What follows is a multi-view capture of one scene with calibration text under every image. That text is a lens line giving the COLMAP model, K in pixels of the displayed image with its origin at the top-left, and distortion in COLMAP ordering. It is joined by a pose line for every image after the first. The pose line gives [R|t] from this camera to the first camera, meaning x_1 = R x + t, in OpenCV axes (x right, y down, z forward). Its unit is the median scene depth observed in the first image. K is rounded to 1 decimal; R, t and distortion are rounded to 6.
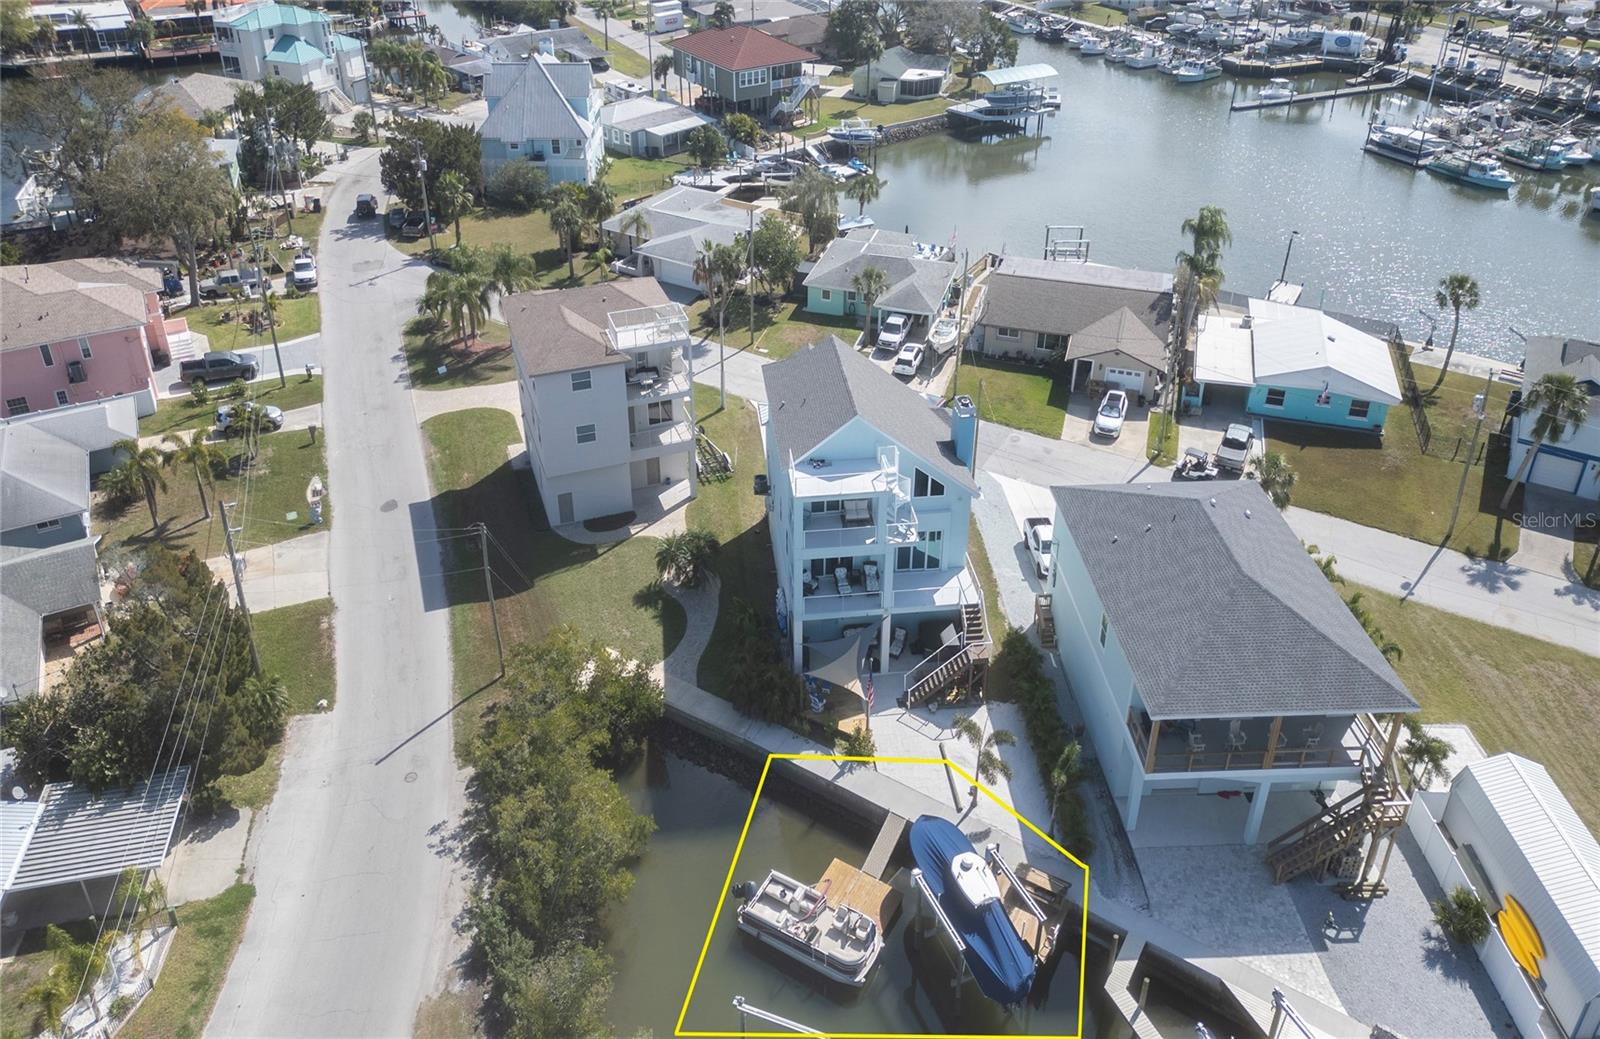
lens RADIAL K [[1318.1, 0, 799.3], [0, 1318.1, 398.9], [0, 0, 1]] dist [0.004624, 0.004146]
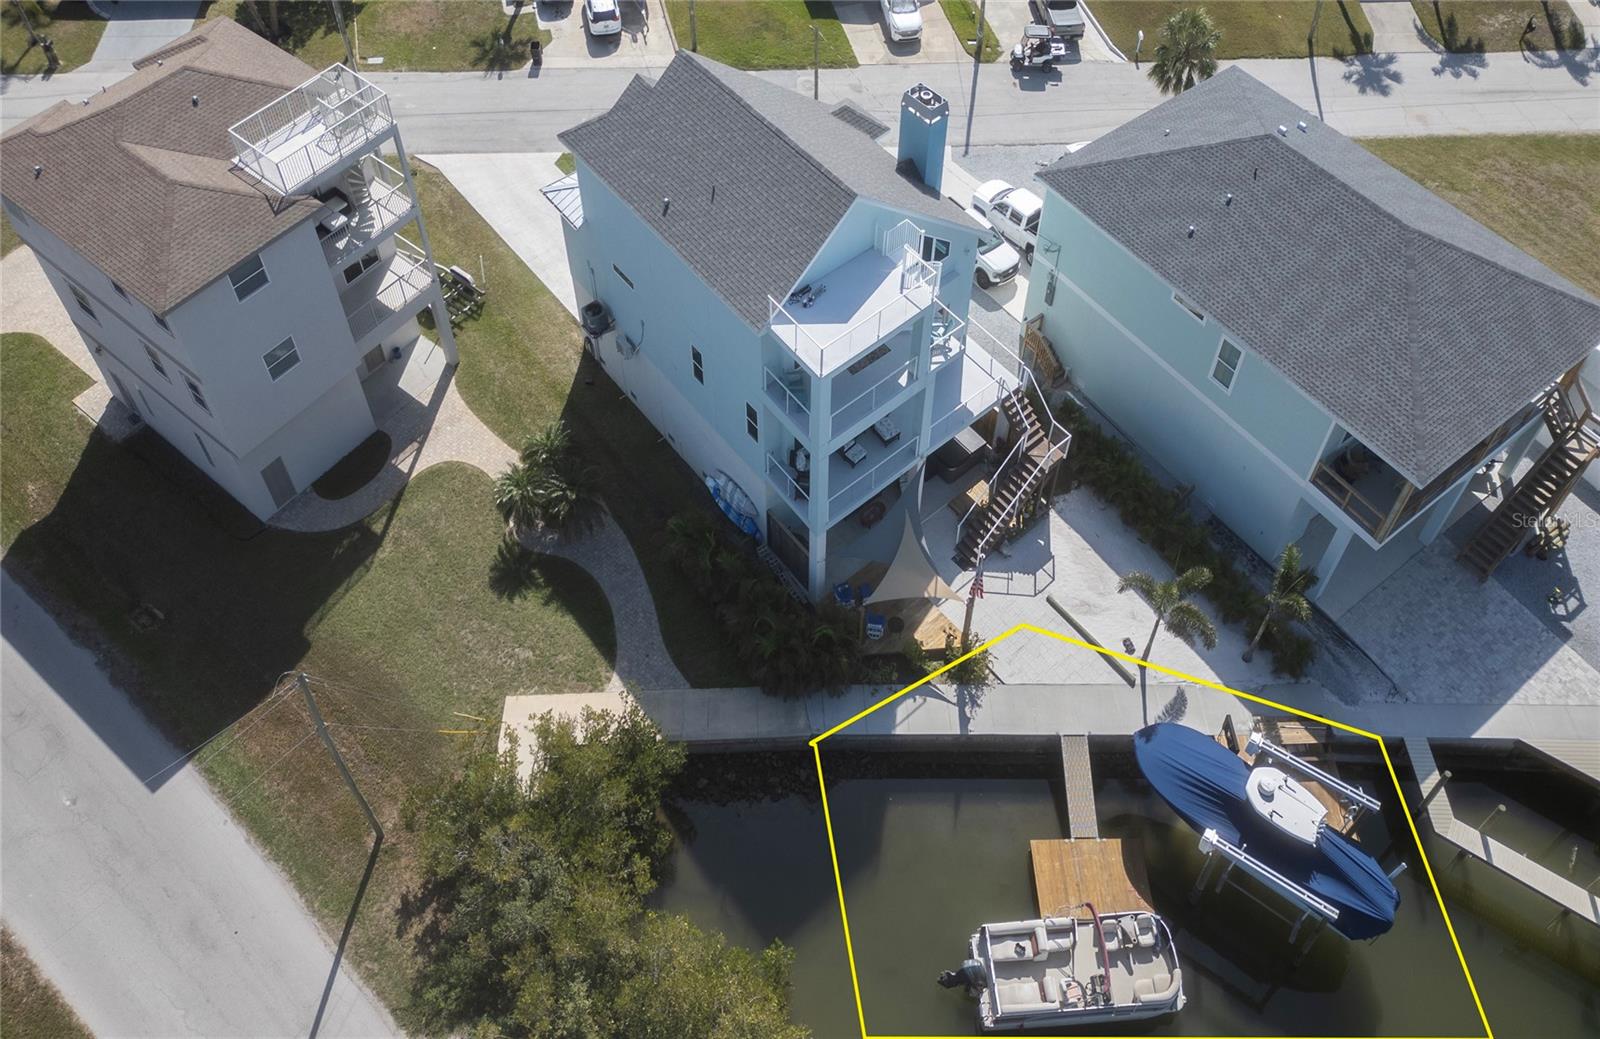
lens RADIAL K [[1318.1, 0, 799.3], [0, 1318.1, 398.9], [0, 0, 1]] dist [0.004624, 0.004146]
pose [[0.847174, -0.398844, 0.351027, -0.201539], [0.254104, 0.884365, 0.391573, -0.130491], [-0.466613, -0.242532, 0.850559, 0.502399]]
